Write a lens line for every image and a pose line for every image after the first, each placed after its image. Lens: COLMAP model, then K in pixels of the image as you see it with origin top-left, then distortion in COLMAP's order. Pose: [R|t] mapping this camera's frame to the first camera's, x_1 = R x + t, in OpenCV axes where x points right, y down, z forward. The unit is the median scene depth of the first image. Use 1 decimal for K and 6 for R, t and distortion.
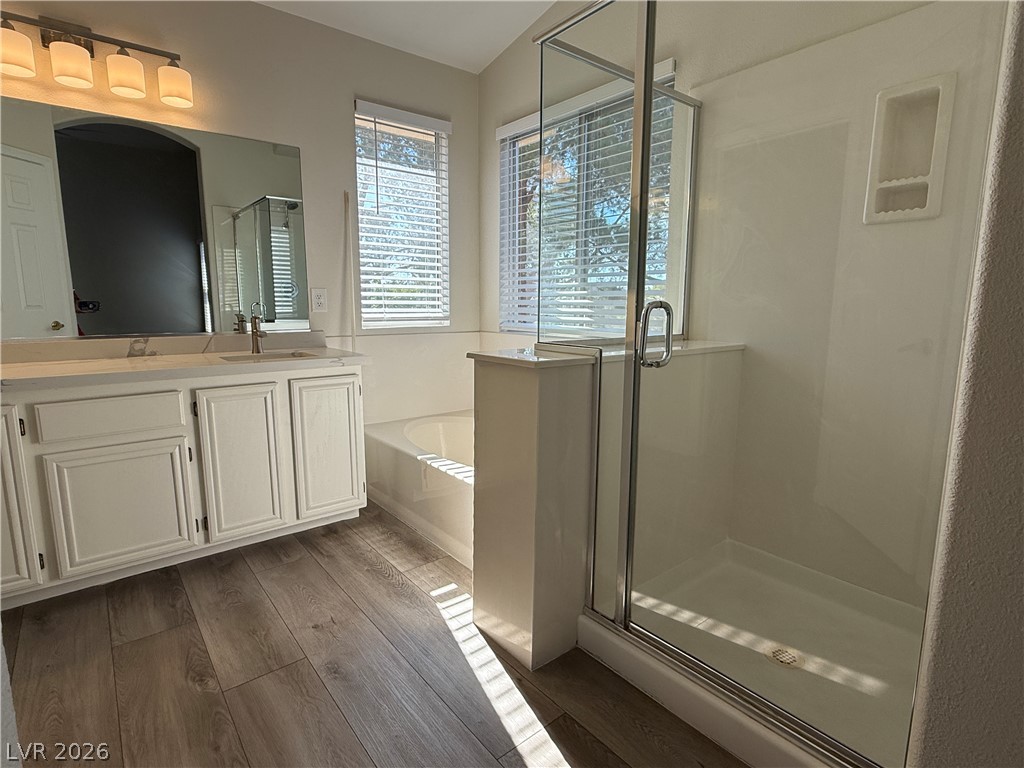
lens RADIAL K [[525.7, 0, 504.7], [0, 525.7, 385.6], [0, 0, 1]] dist [-0.000918, 0.000470]
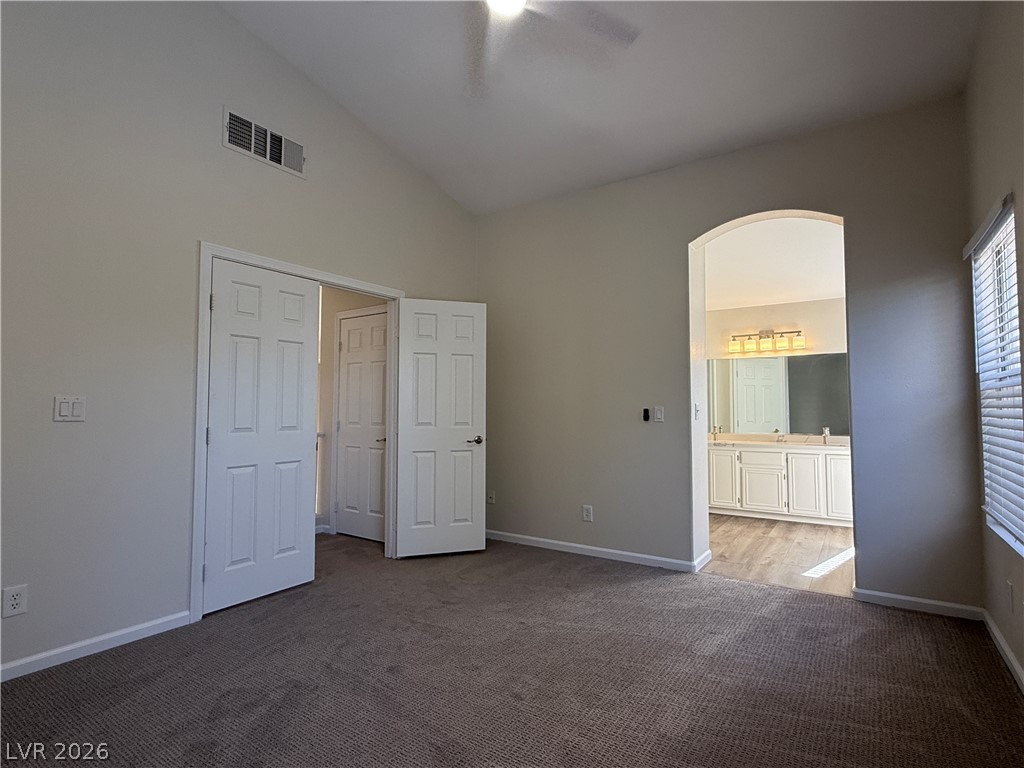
lens RADIAL K [[525.7, 0, 508.5], [0, 525.7, 381.4], [0, 0, 1]] dist [-0.000918, 0.000470]
pose [[0.308613, -0.042639, -0.950232, 1.549655], [-0.147802, 0.984711, -0.092189, 0.102117], [0.939634, 0.168897, 0.297592, -1.231967]]
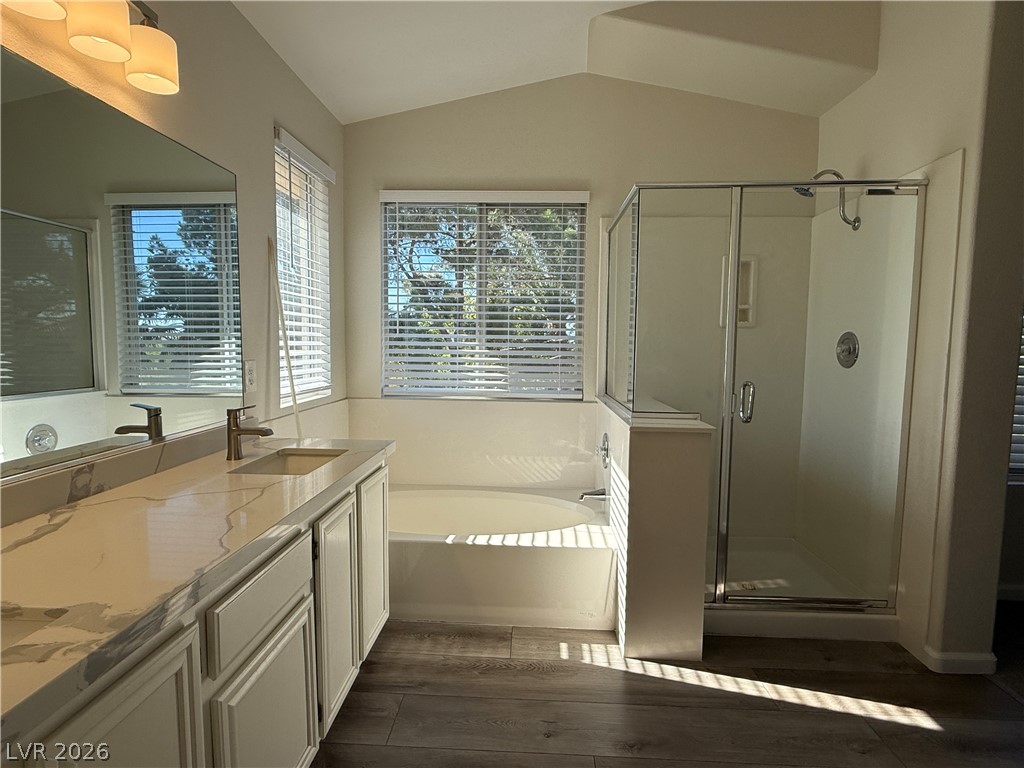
lens RADIAL K [[525.7, 0, 508.4], [0, 525.7, 393.5], [0, 0, 1]] dist [-0.000918, 0.000470]
pose [[0.654655, -0.066531, 0.752994, -0.941959], [0.107397, 0.994201, -0.005528, -0.132702], [-0.748260, 0.084488, 0.658004, 0.335714]]
